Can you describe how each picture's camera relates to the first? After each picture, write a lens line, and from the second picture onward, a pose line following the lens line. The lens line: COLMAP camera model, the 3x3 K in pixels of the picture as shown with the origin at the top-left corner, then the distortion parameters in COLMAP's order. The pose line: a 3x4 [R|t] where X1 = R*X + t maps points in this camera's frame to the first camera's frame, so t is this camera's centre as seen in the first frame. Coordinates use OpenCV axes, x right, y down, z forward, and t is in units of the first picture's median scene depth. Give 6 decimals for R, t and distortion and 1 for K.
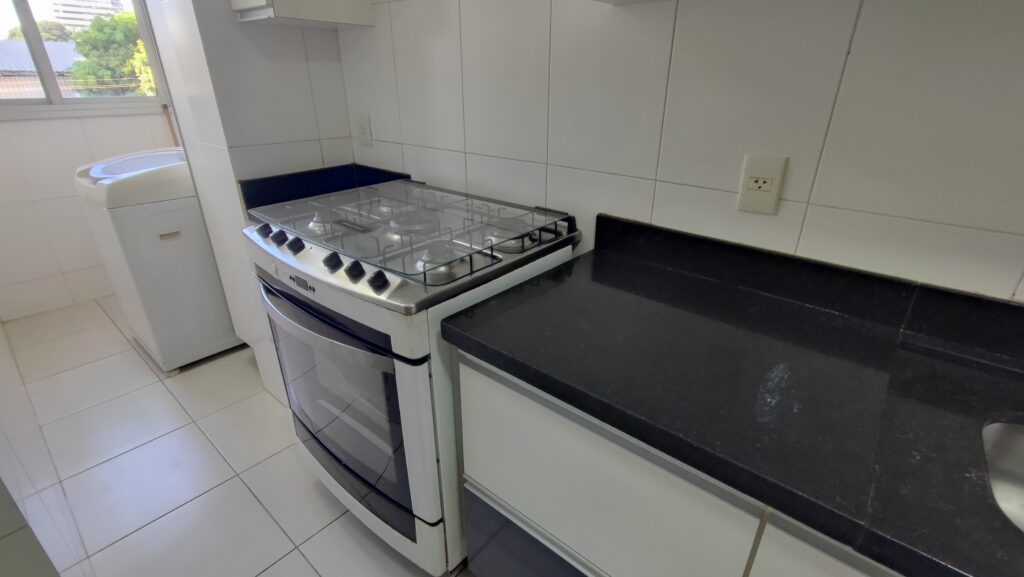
lens RADIAL K [[465.5, 0, 521.8], [0, 465.5, 283.7], [0, 0, 1]] dist [-0.010916, 0.007384]
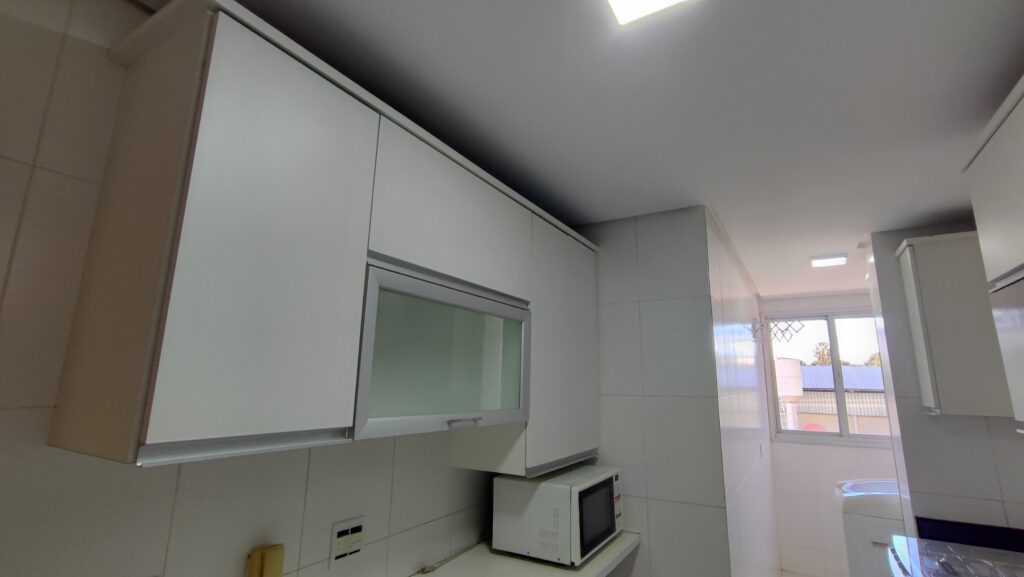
lens RADIAL K [[465.5, 0, 524.3], [0, 465.5, 289.2], [0, 0, 1]] dist [-0.010916, 0.007384]
pose [[0.162525, -0.202421, -0.965718, 0.869620], [-0.409185, 0.876778, -0.252642, 0.013991], [0.897861, 0.436218, 0.059671, -0.548940]]
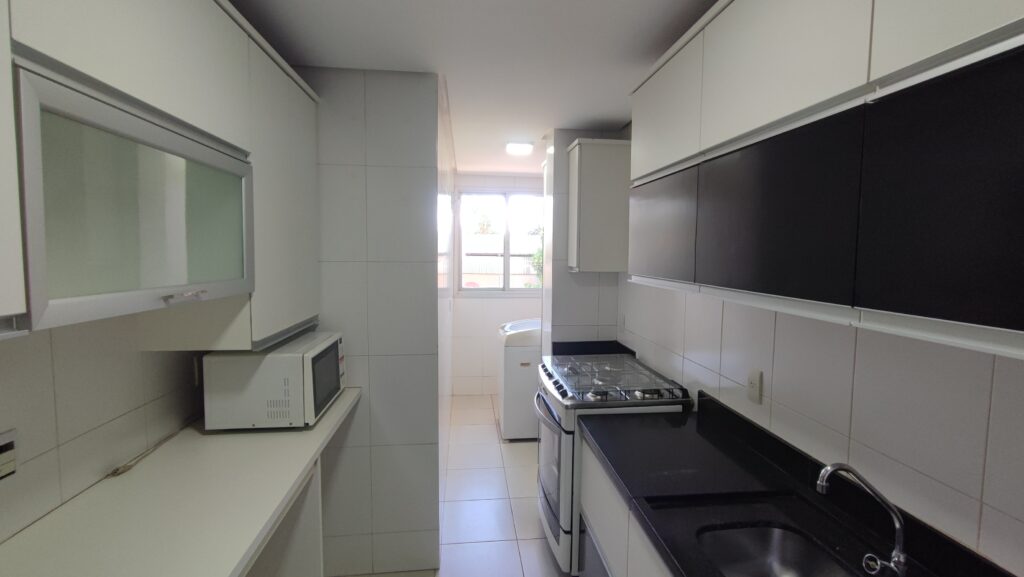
lens RADIAL K [[465.5, 0, 520.6], [0, 465.5, 285.5], [0, 0, 1]] dist [-0.010916, 0.007384]
pose [[0.727841, 0.048305, -0.684043, 0.811385], [-0.282029, 0.930334, -0.234390, 0.073061], [0.625066, 0.363518, 0.690758, -0.689348]]
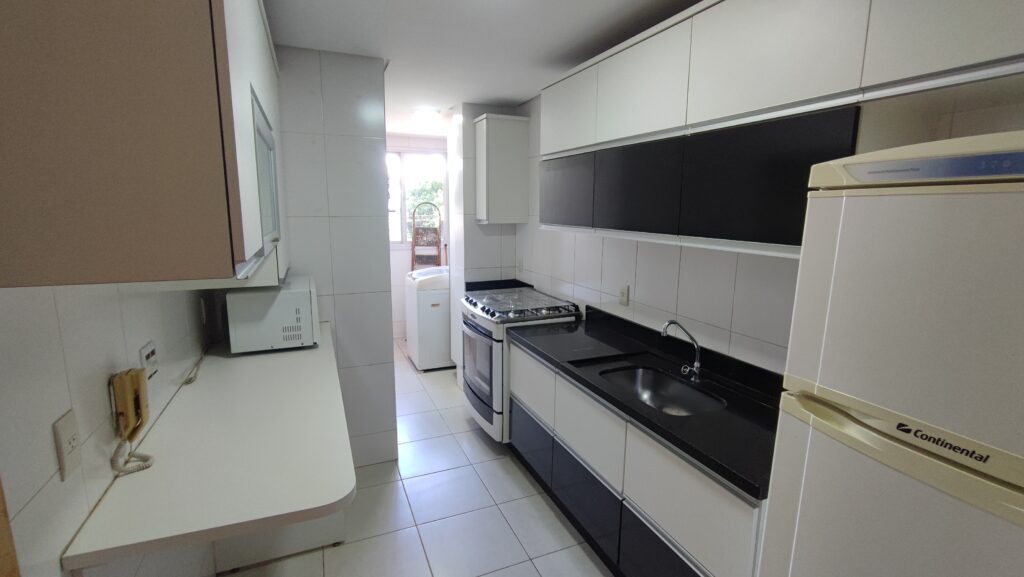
lens RADIAL K [[465.5, 0, 521.7], [0, 465.5, 283.3], [0, 0, 1]] dist [-0.010916, 0.007384]
pose [[0.896686, 0.069557, -0.437168, 0.897443], [-0.179796, 0.959676, -0.216092, 0.320506], [0.404509, 0.272367, 0.873034, -1.253772]]
